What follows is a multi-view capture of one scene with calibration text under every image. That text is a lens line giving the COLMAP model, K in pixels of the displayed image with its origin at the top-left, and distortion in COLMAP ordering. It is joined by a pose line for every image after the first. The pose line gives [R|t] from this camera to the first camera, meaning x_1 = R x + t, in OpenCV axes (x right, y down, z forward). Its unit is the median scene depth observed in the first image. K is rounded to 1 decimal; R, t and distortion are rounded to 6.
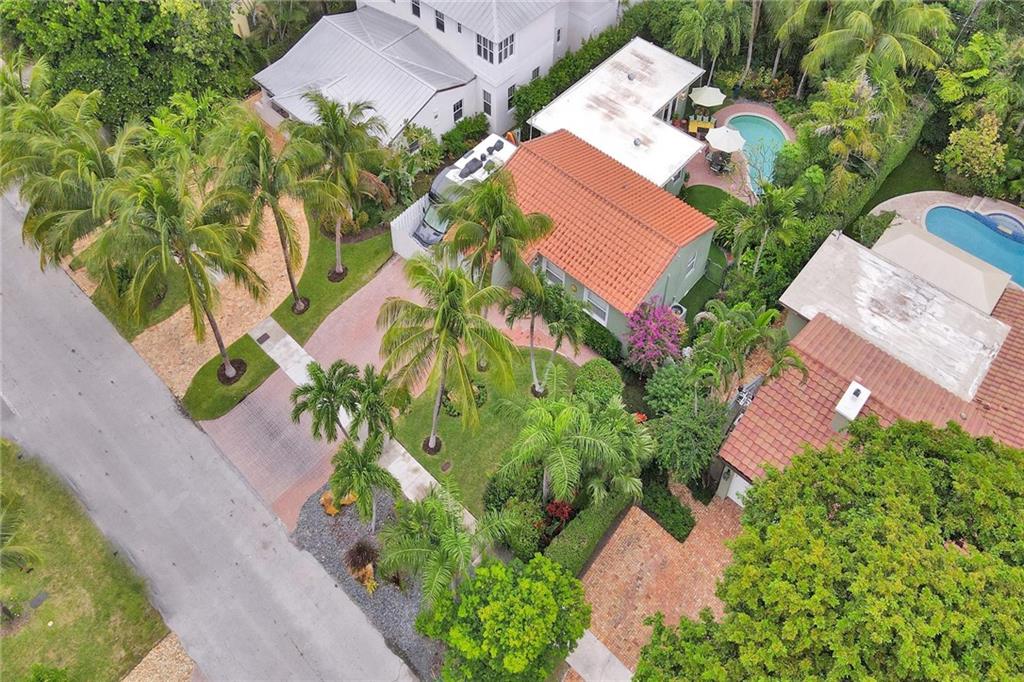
lens RADIAL K [[905.8, 0, 502.6], [0, 905.8, 339.5], [0, 0, 1]] dist [0.077570, 0.015772]
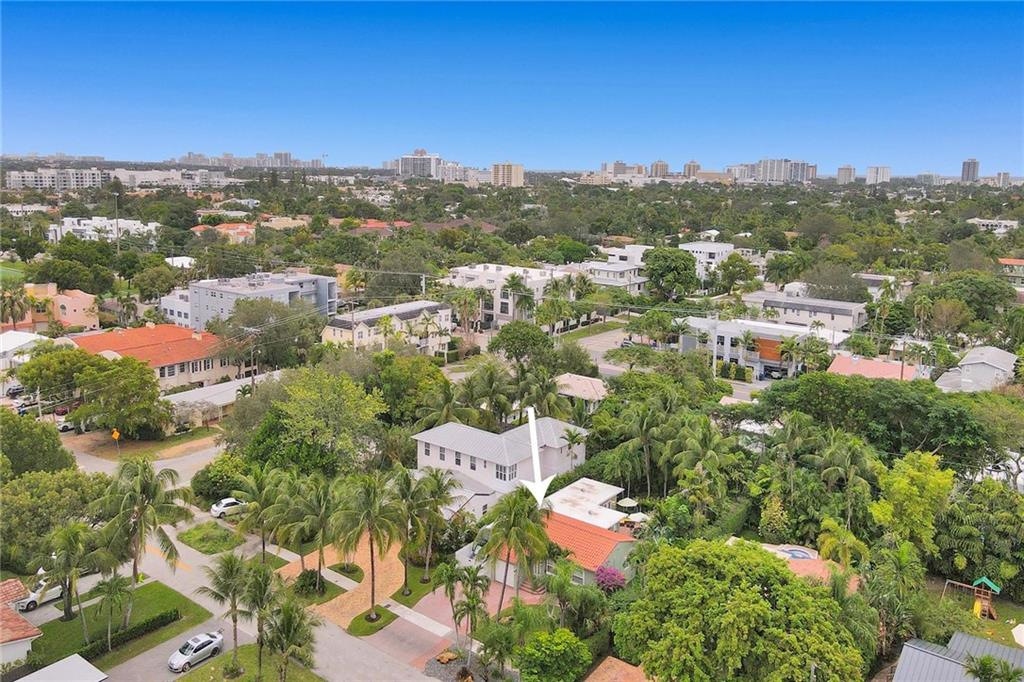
lens RADIAL K [[905.8, 0, 514.7], [0, 905.8, 340.3], [0, 0, 1]] dist [0.077570, 0.015772]
pose [[0.997087, -0.006865, 0.075965, -0.135901], [0.050515, 0.805645, -0.590240, 0.567195], [-0.057149, 0.592358, 0.803645, -0.637766]]
